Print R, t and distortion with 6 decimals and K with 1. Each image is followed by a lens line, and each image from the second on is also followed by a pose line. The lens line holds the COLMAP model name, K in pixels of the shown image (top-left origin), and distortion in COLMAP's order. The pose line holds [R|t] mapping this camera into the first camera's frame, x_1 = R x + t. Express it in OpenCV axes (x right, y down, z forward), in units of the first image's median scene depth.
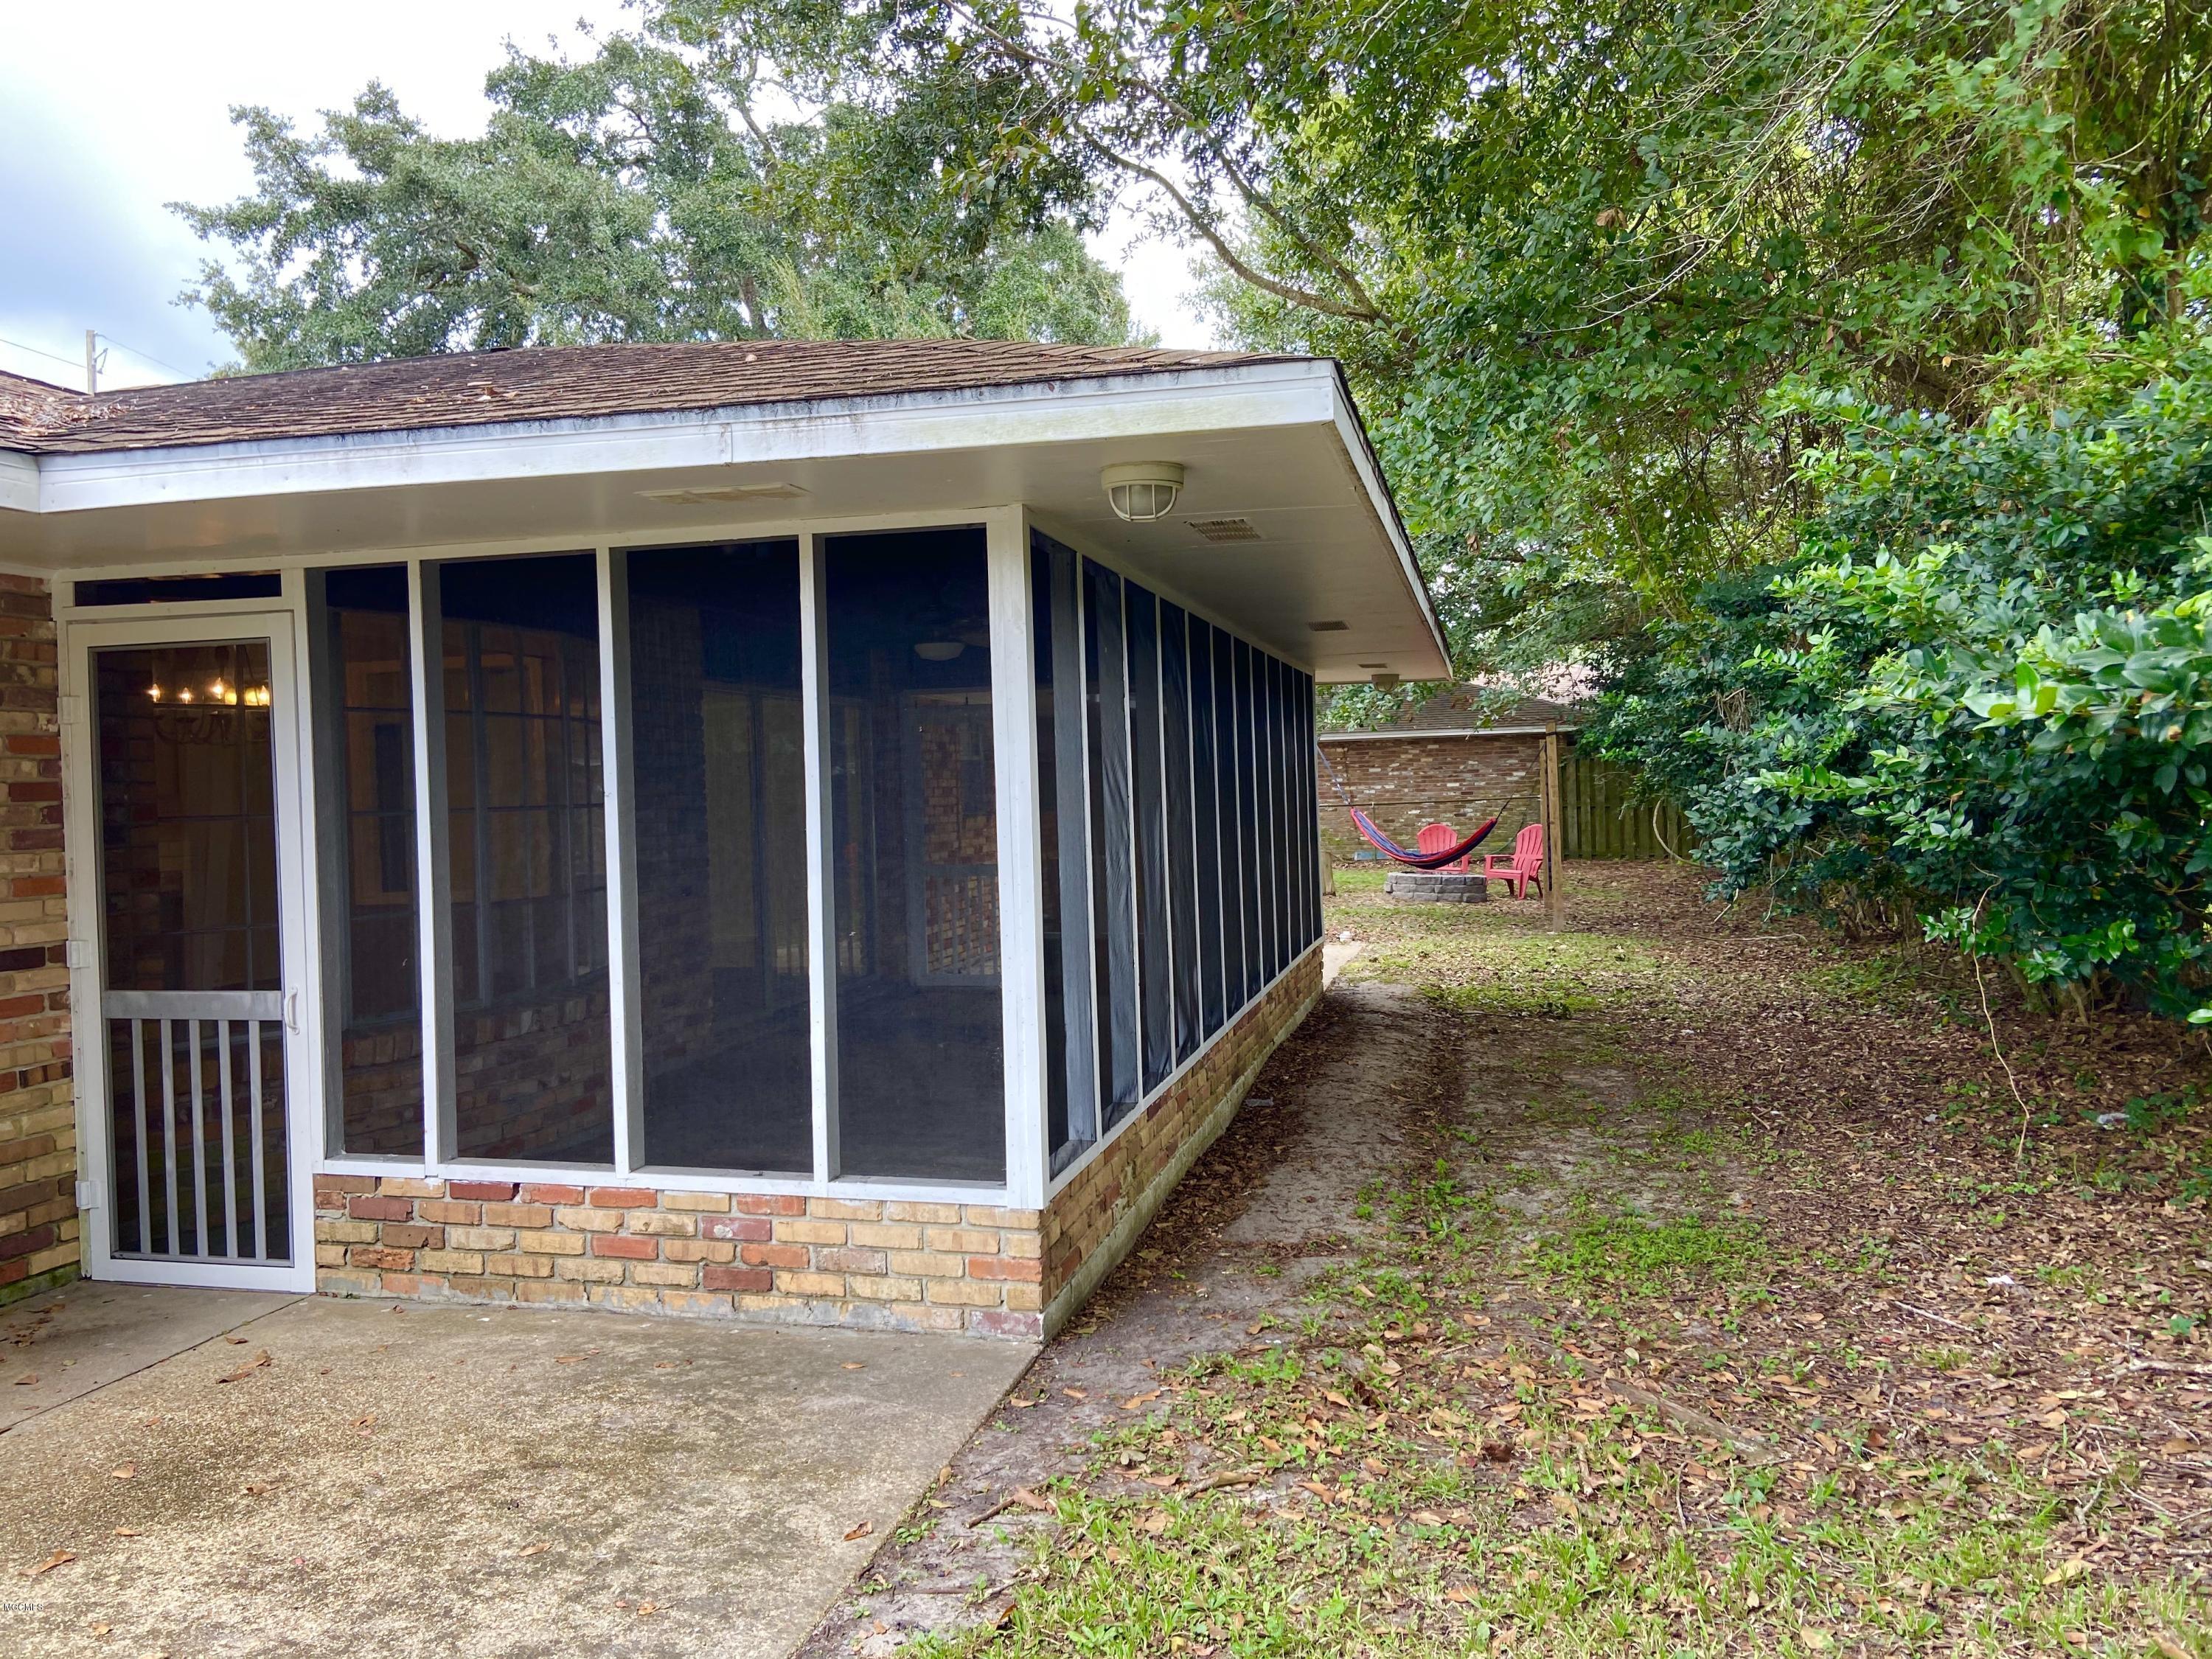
lens RADIAL K [[1650.6, 0, 1105.8], [0, 1650.6, 797.0], [0, 0, 1]] dist [0.121728, -0.152601]
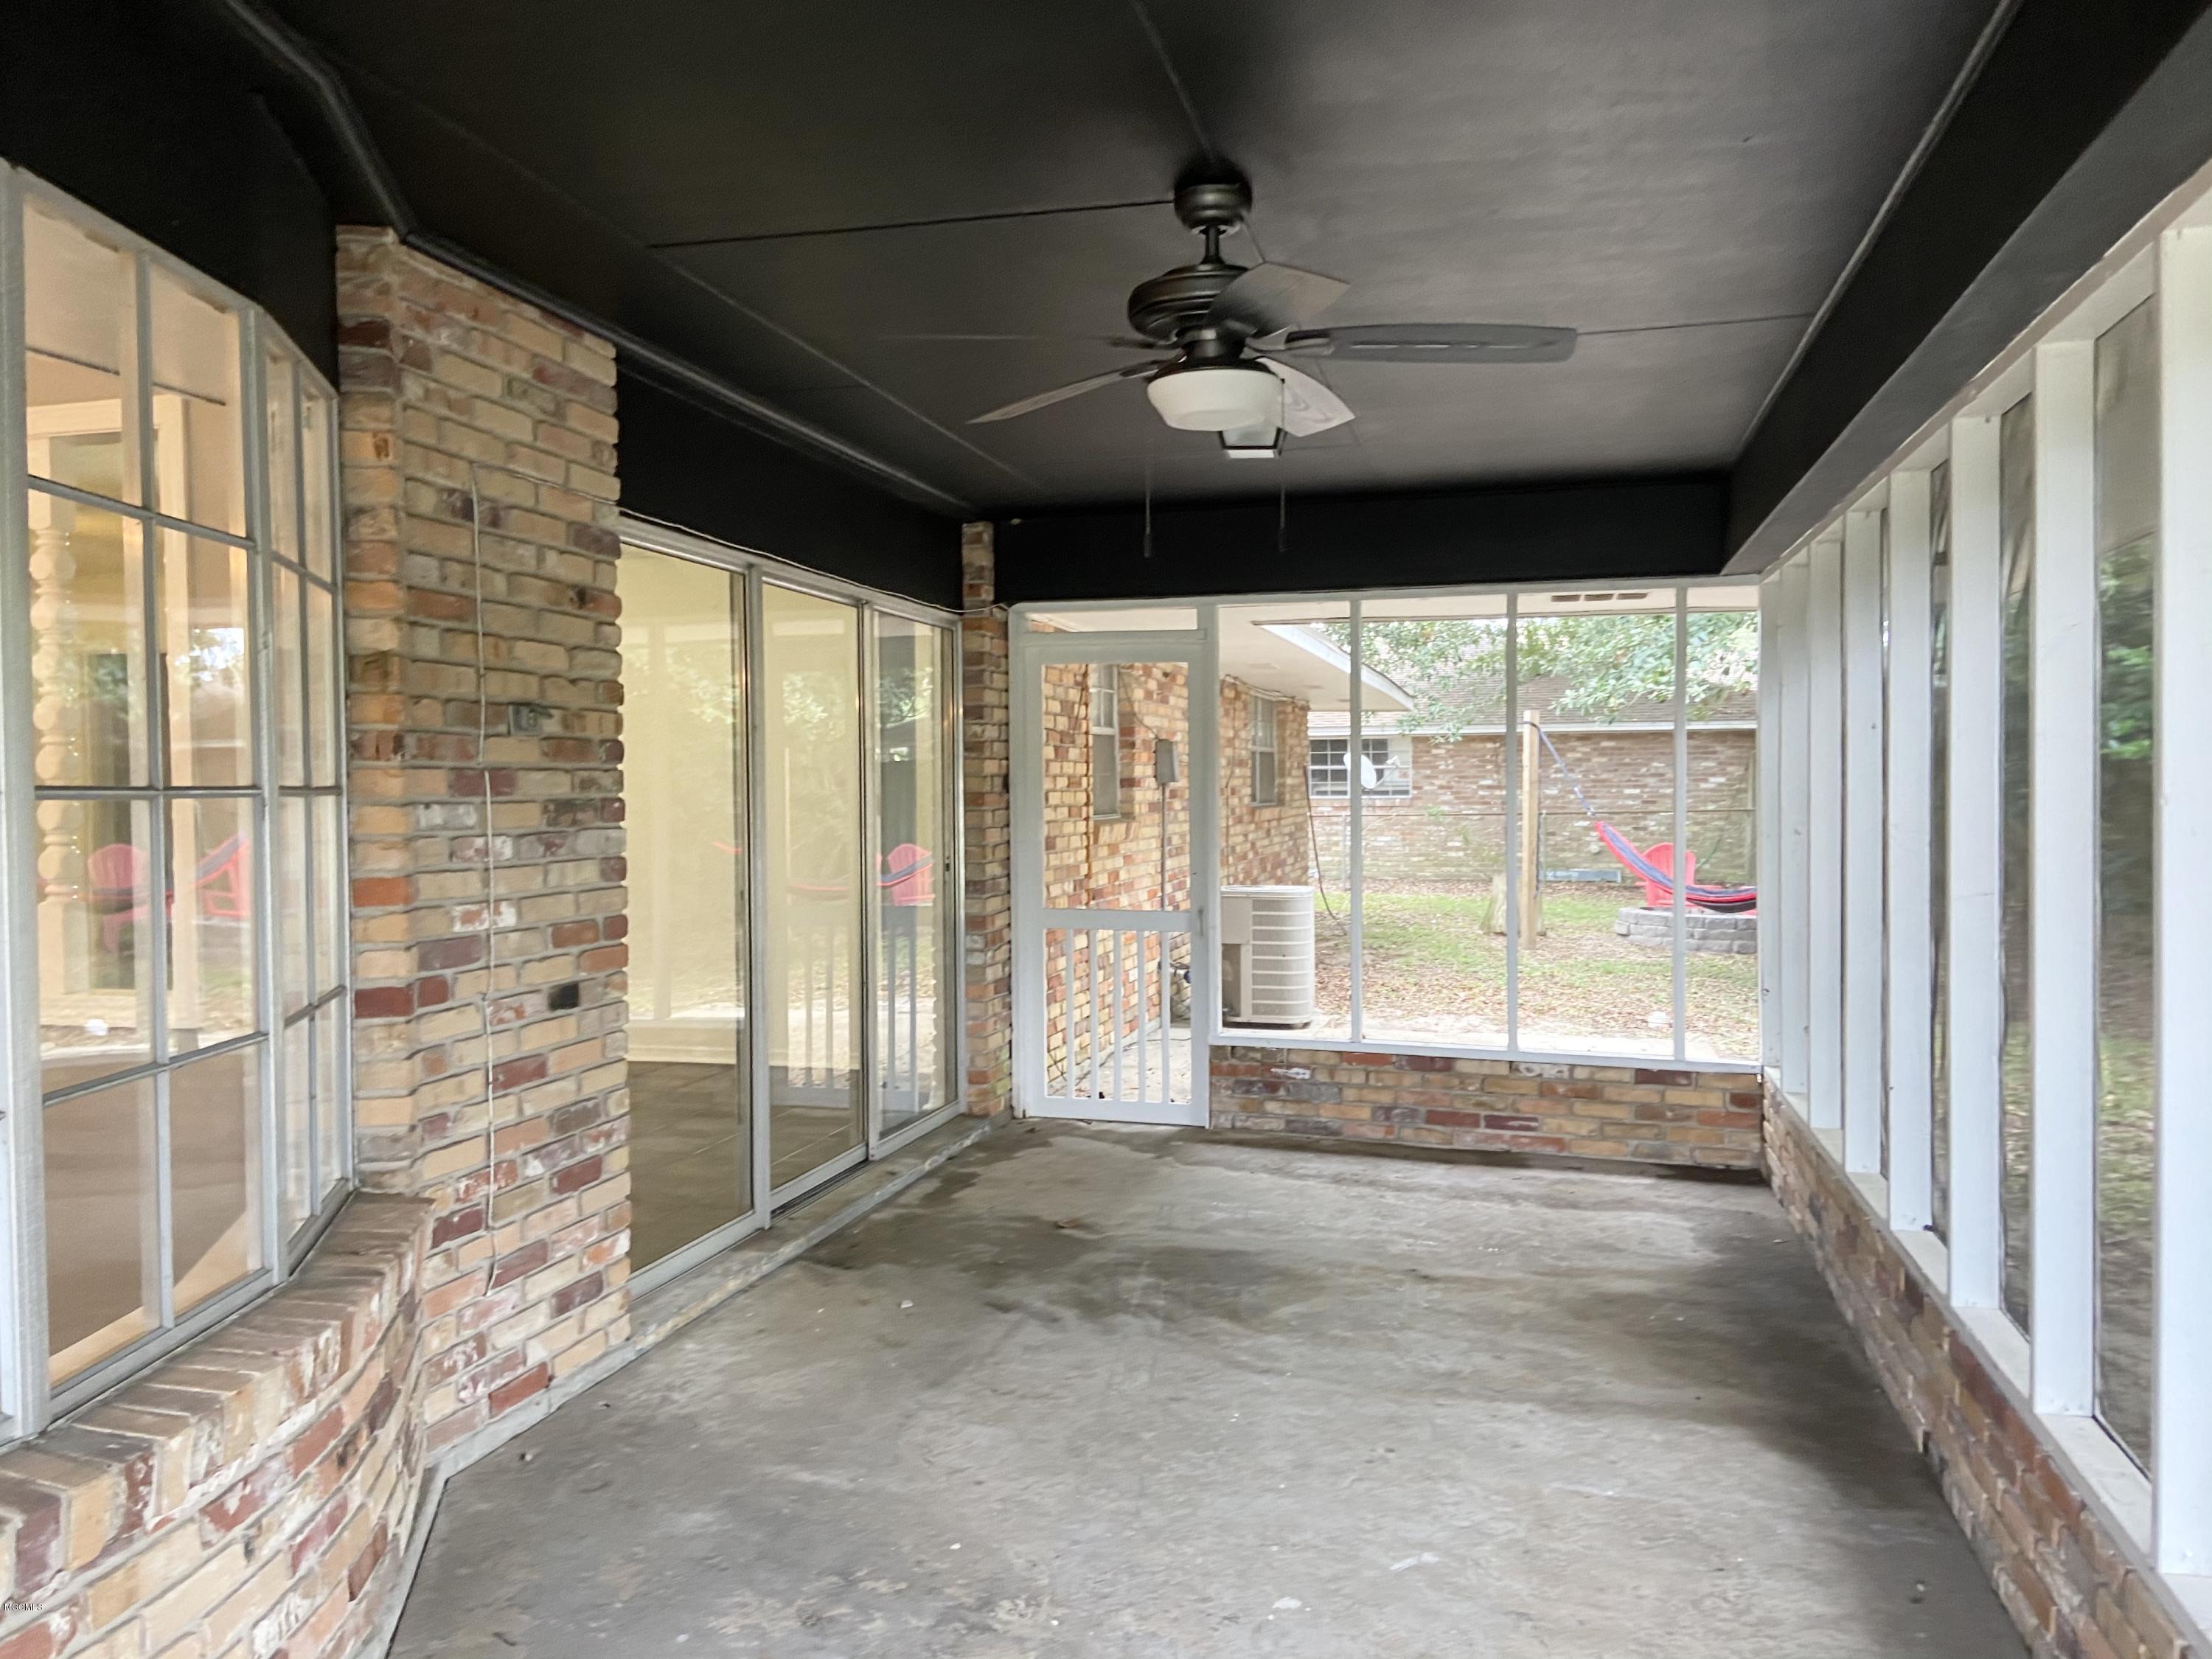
lens RADIAL K [[1650.6, 0, 1105.8], [0, 1650.6, 797.0], [0, 0, 1]] dist [0.121728, -0.152601]
pose [[0.999591, 0.023411, -0.016428, -0.080470], [-0.023395, 0.999726, 0.001161, 0.001123], [0.016451, -0.000776, 0.999864, 0.428345]]
